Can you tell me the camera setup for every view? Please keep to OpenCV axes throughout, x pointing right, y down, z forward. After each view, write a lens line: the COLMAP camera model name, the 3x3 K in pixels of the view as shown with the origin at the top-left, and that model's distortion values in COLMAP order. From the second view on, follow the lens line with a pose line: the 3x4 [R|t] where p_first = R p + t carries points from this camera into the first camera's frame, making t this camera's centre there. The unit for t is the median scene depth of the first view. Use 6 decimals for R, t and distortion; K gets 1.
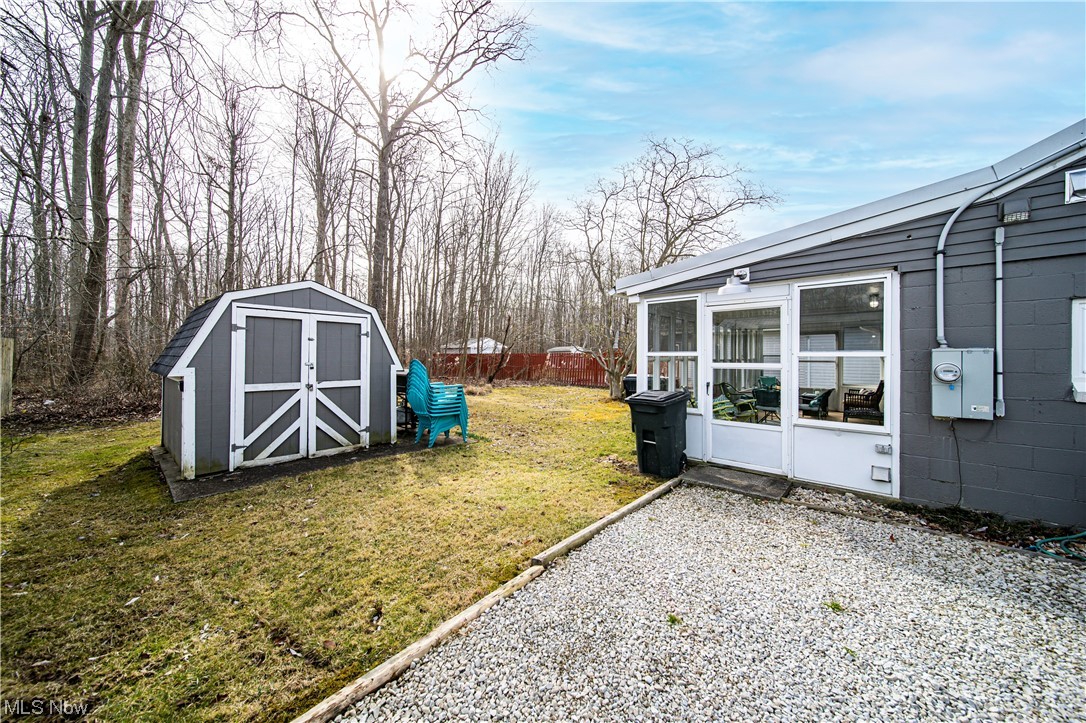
lens RADIAL K [[382.7, 0, 546.1], [0, 382.7, 349.3], [0, 0, 1]] dist [-0.002833, -0.000372]
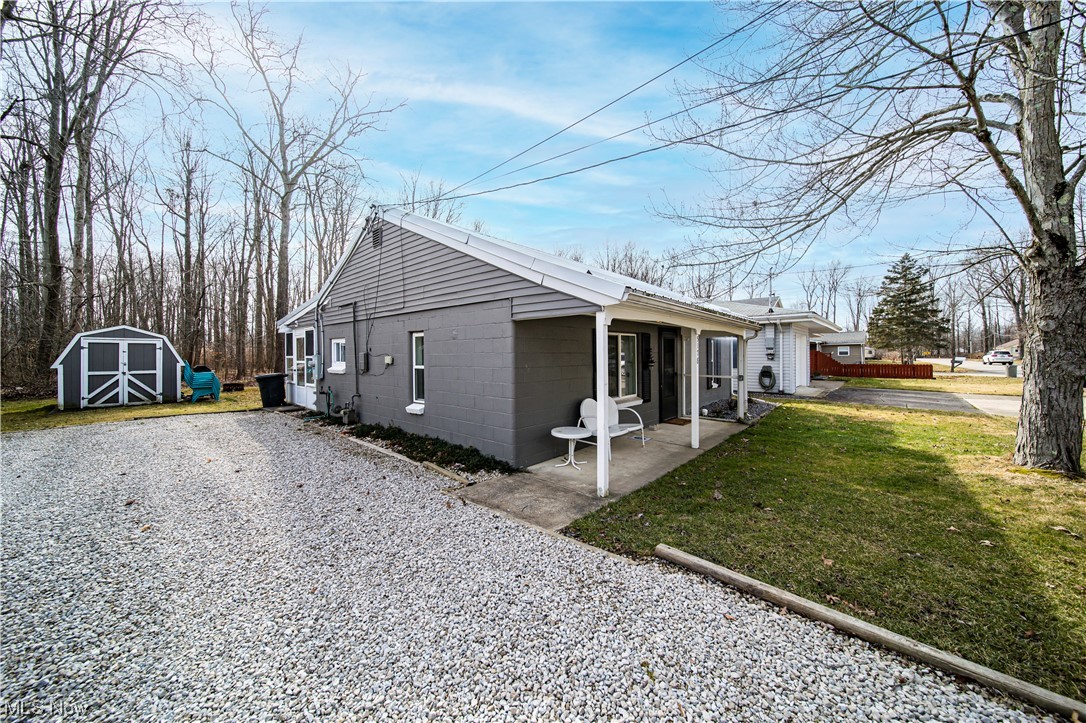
lens RADIAL K [[382.7, 0, 546.1], [0, 382.7, 349.3], [0, 0, 1]] dist [-0.002833, -0.000372]
pose [[0.999968, -0.007379, 0.003020, 1.821535], [0.007363, 0.999959, 0.005238, -0.033881], [-0.003059, -0.005216, 0.999982, -1.214939]]
